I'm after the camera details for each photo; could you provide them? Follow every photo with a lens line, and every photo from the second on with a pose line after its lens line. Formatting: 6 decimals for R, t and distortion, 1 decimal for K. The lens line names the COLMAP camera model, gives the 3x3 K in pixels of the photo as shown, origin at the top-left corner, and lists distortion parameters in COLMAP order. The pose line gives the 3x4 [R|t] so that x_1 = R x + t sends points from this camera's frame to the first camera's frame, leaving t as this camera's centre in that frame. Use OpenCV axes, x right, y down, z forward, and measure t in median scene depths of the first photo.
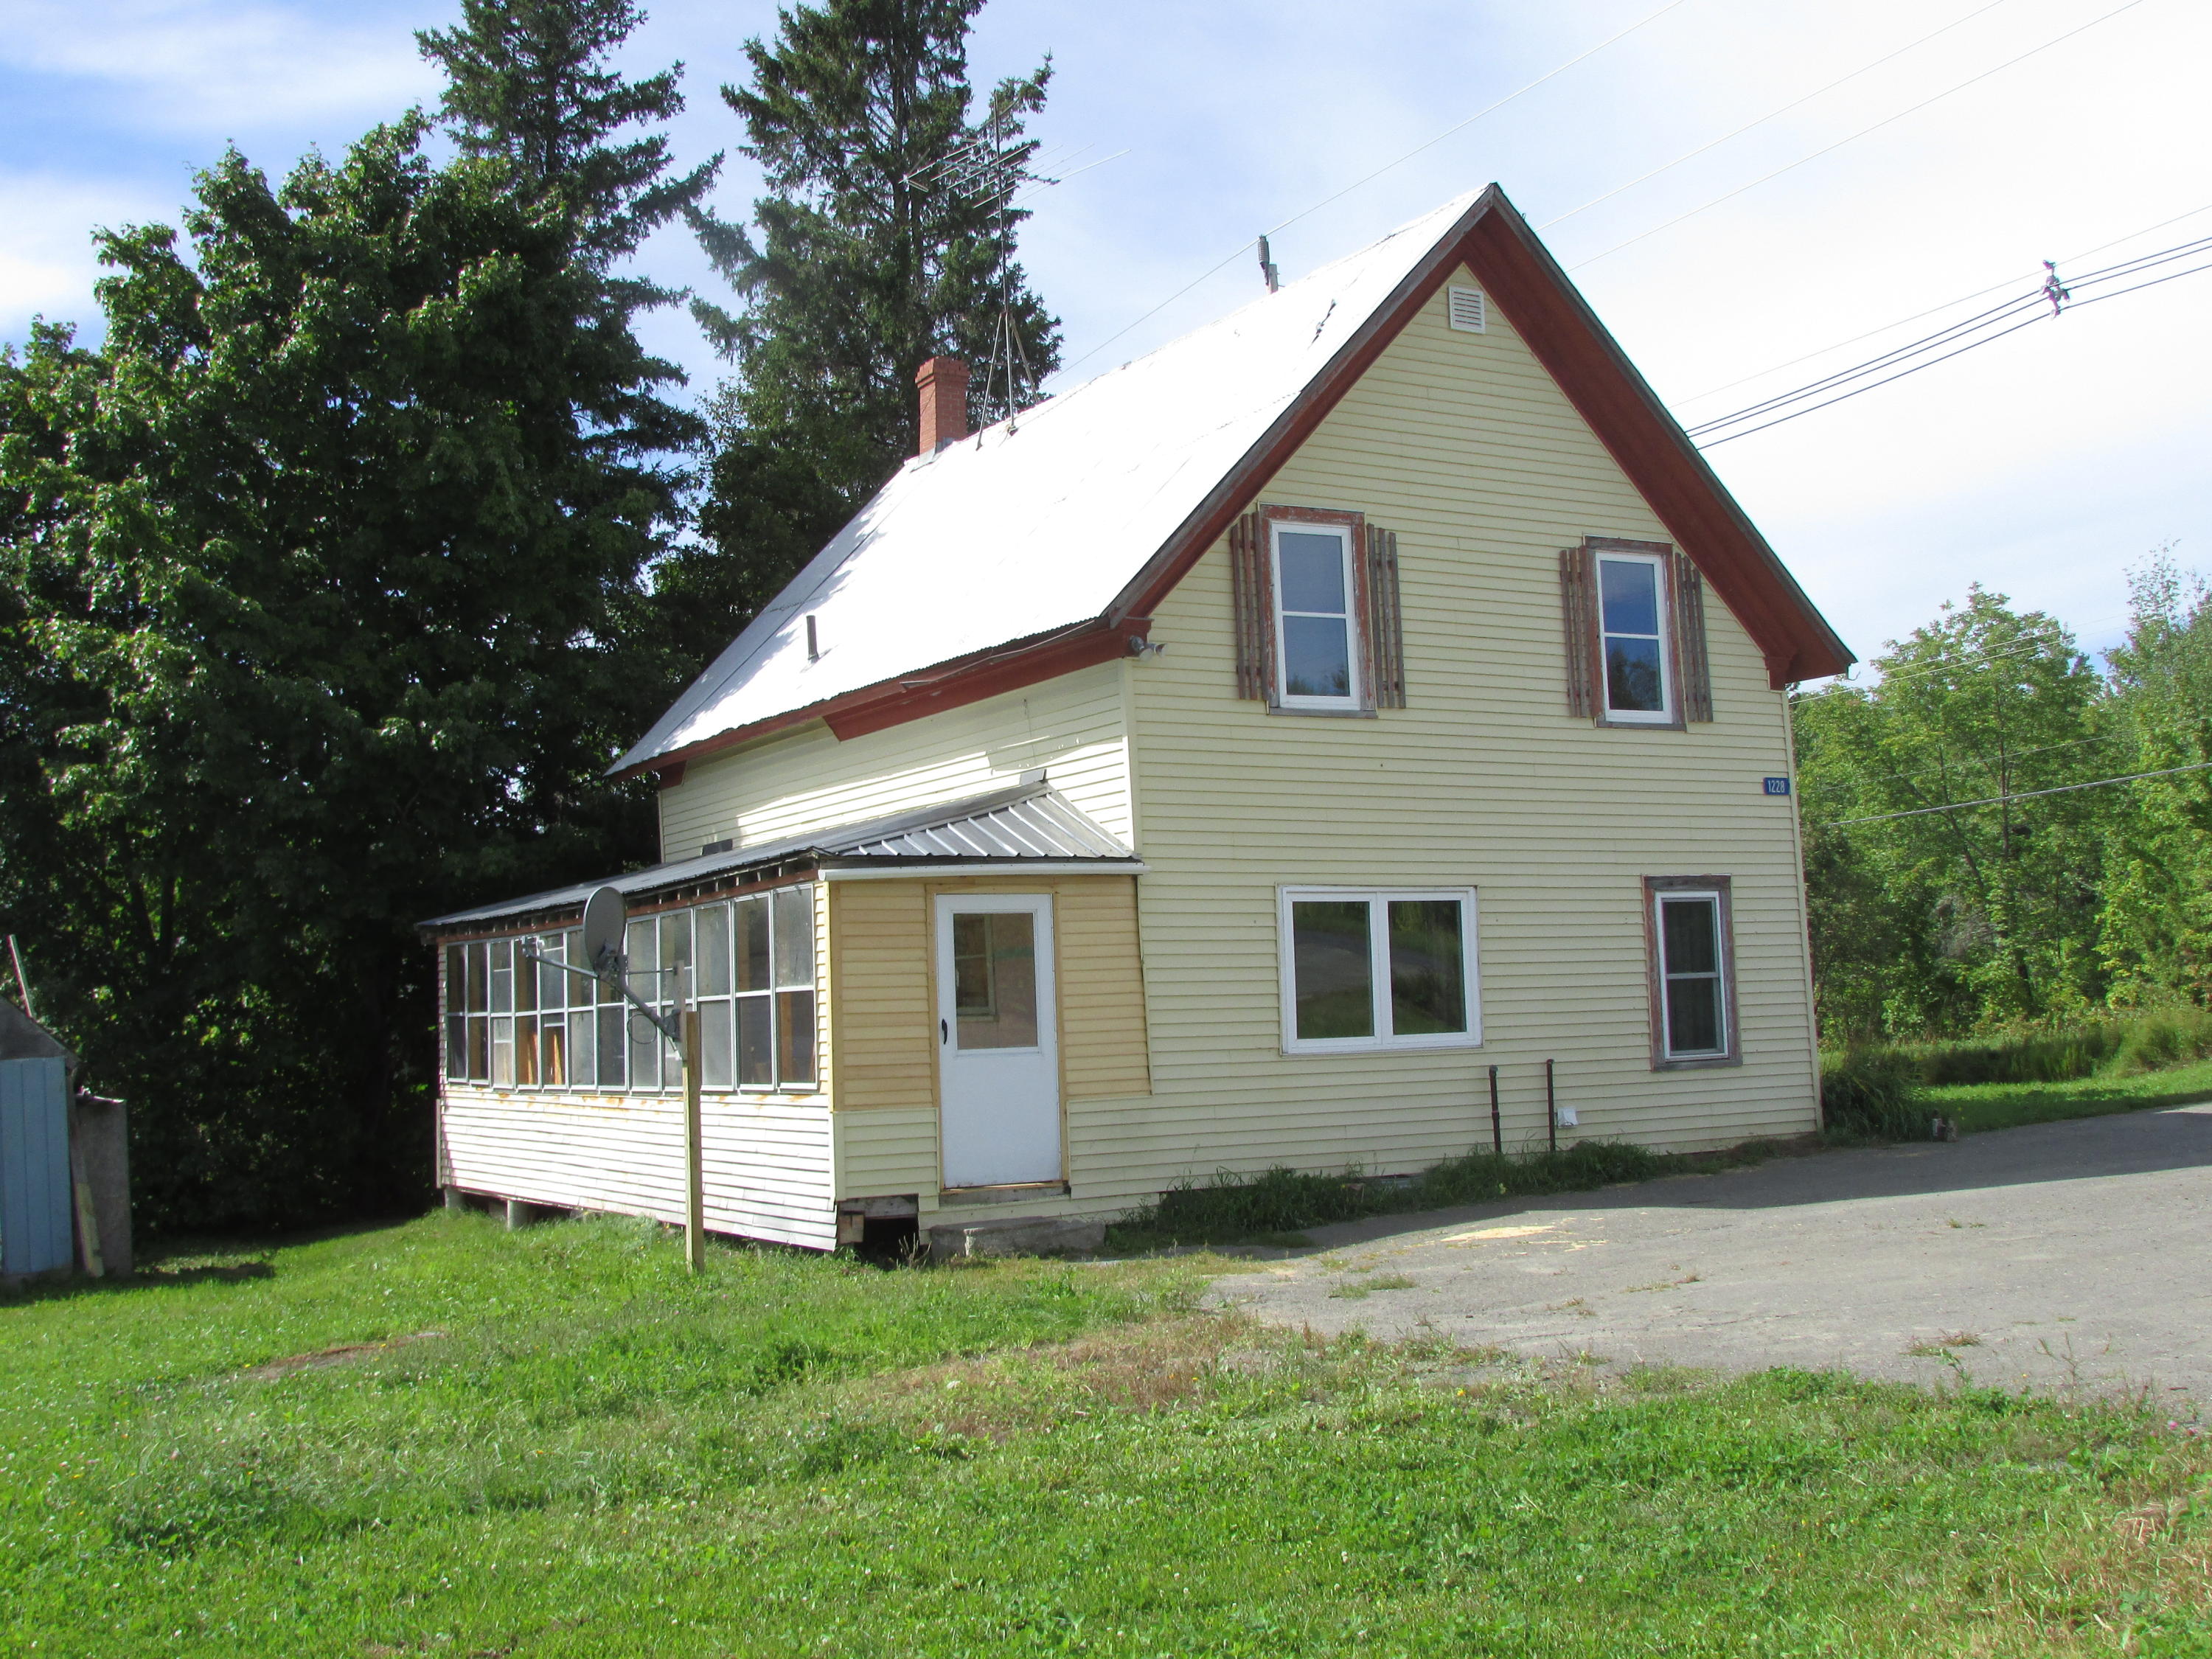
lens RADIAL K [[2482.8, 0, 1106.0], [0, 2482.8, 829.5], [0, 0, 1]] dist [-0.074102, 0.015974]
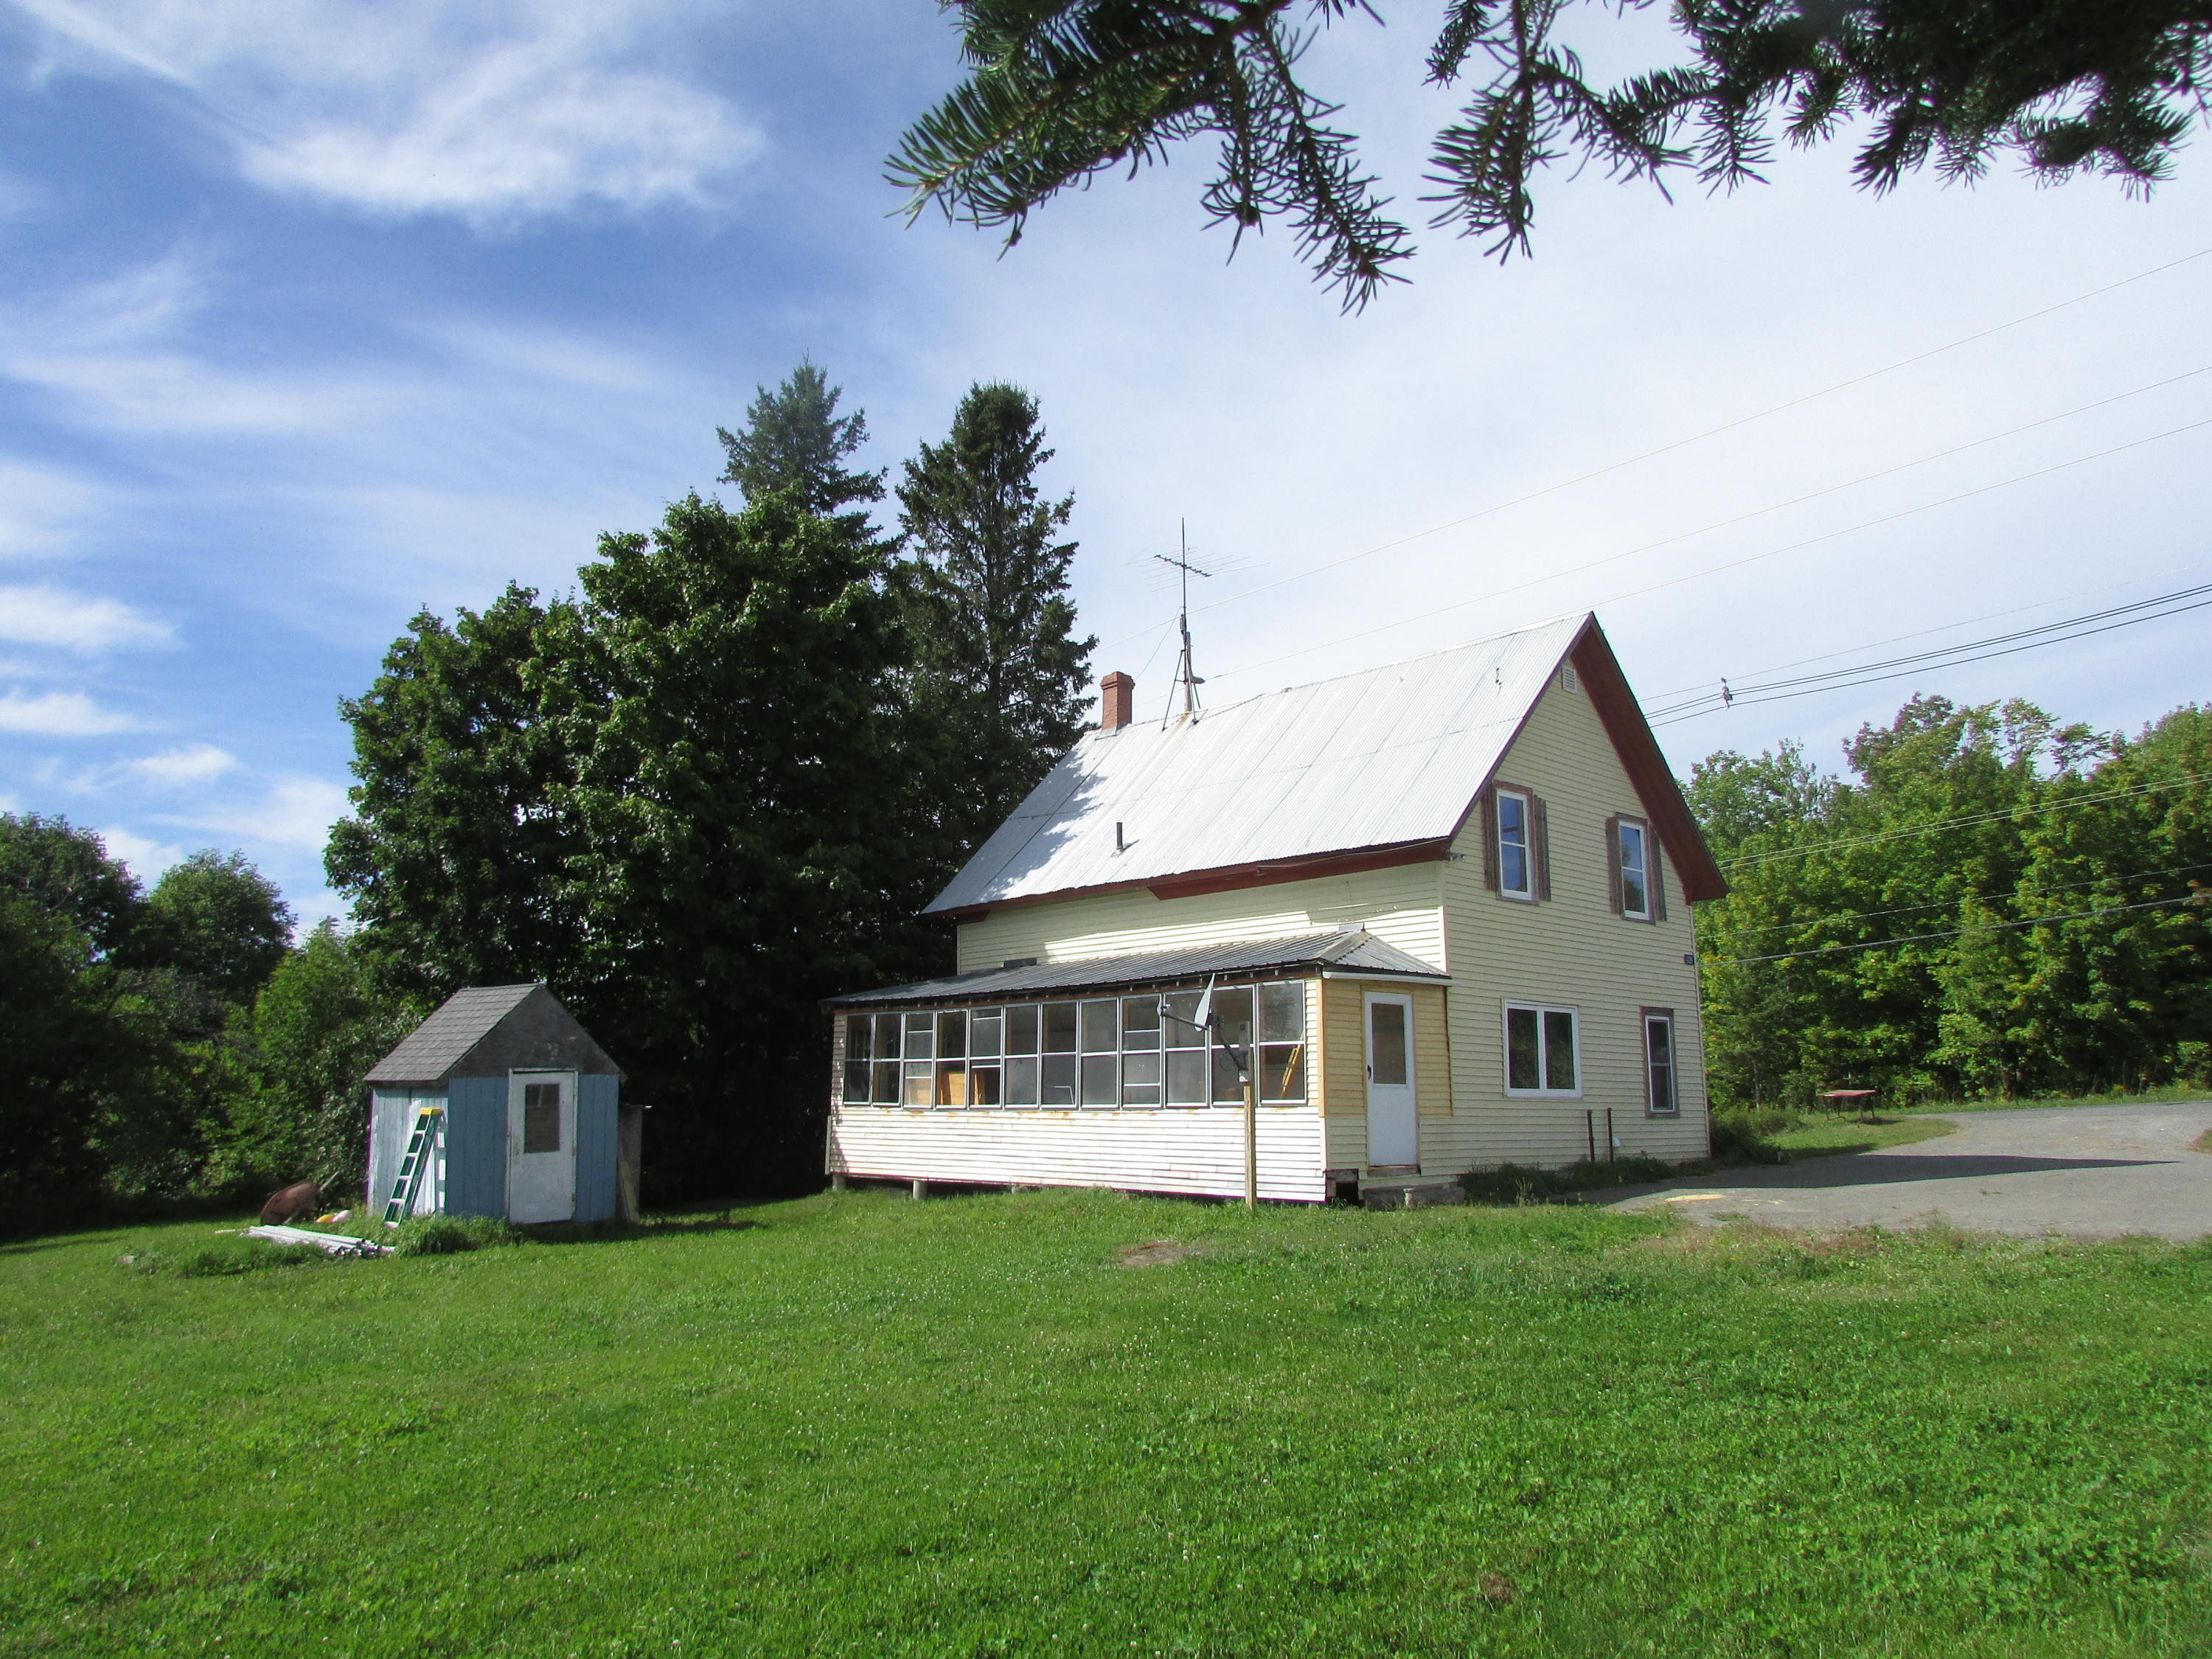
lens RADIAL K [[1623.9, 0, 1106.0], [0, 1623.9, 829.5], [0, 0, 1]] dist [-0.029744, 0.010912]
pose [[0.972606, 0.075934, 0.219709, -0.416937], [-0.053669, 0.992960, -0.105597, 0.036447], [-0.226181, 0.090912, 0.969834, -0.039361]]
